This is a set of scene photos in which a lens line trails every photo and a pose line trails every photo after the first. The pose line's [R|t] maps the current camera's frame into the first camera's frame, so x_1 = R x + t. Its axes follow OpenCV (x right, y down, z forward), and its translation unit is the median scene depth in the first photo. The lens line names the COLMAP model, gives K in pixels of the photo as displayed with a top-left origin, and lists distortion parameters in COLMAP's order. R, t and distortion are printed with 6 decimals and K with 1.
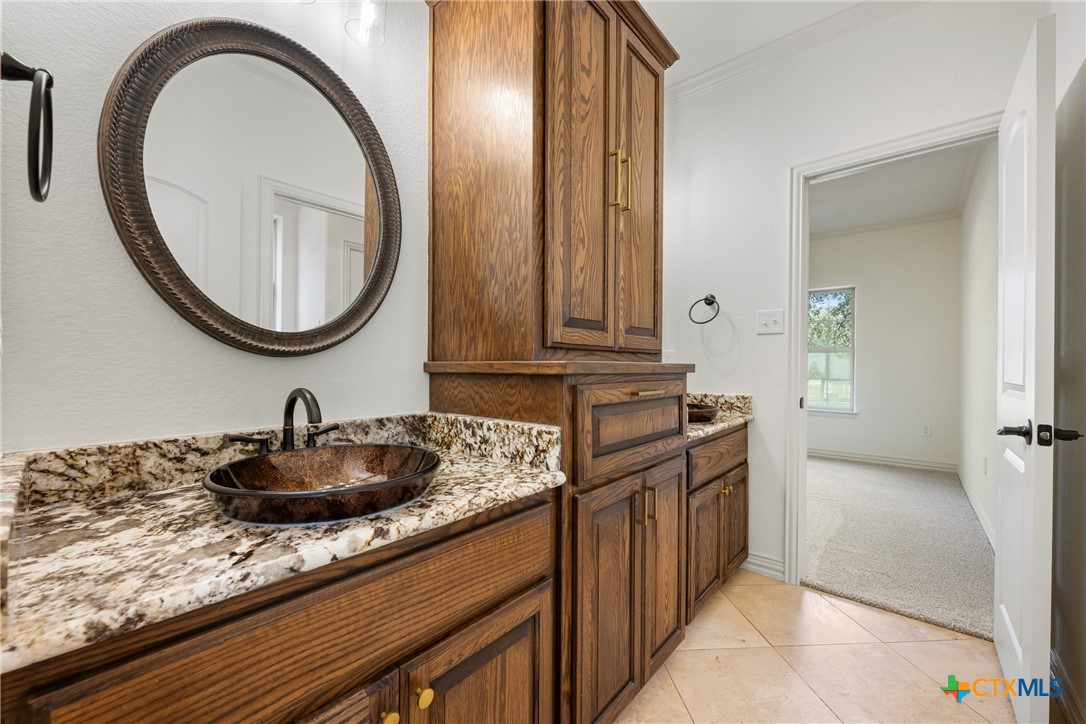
lens RADIAL K [[429.6, 0, 543.0], [0, 429.6, 362.0], [0, 0, 1]] dist [0.000088, -0.000157]
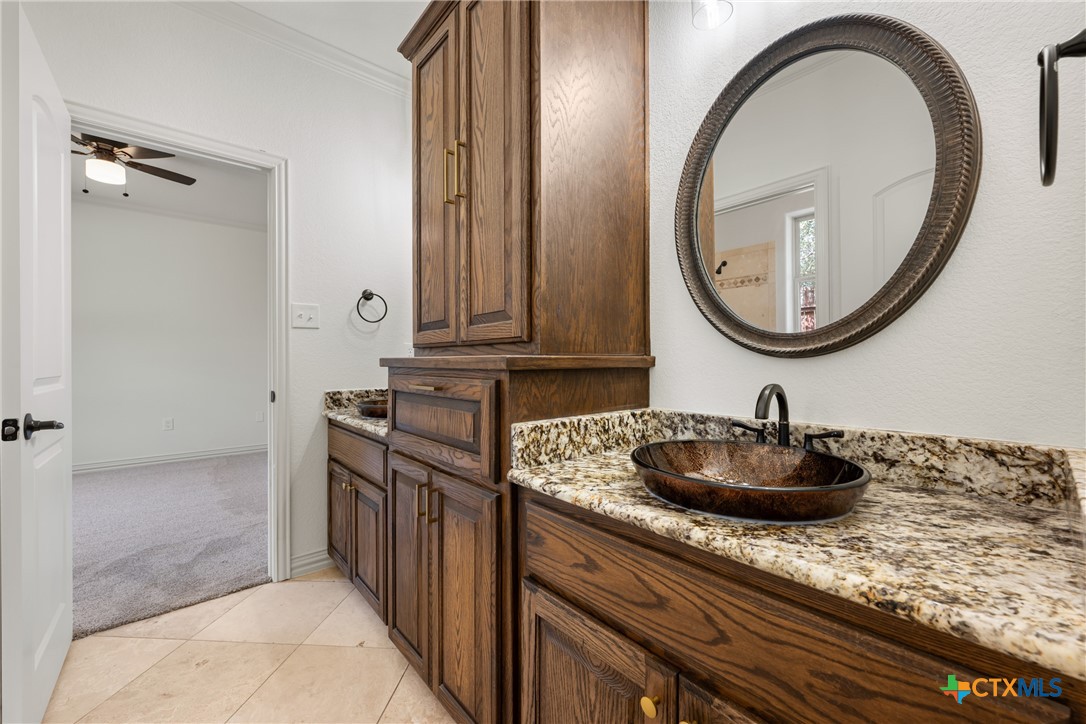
lens RADIAL K [[429.6, 0, 543.0], [0, 429.6, 362.0], [0, 0, 1]] dist [0.000088, -0.000157]
pose [[-0.142709, -0.010742, -0.989706, 1.095233], [-0.001034, 0.999942, -0.010704, 0.022596], [0.989764, -0.000505, -0.142712, 1.310218]]
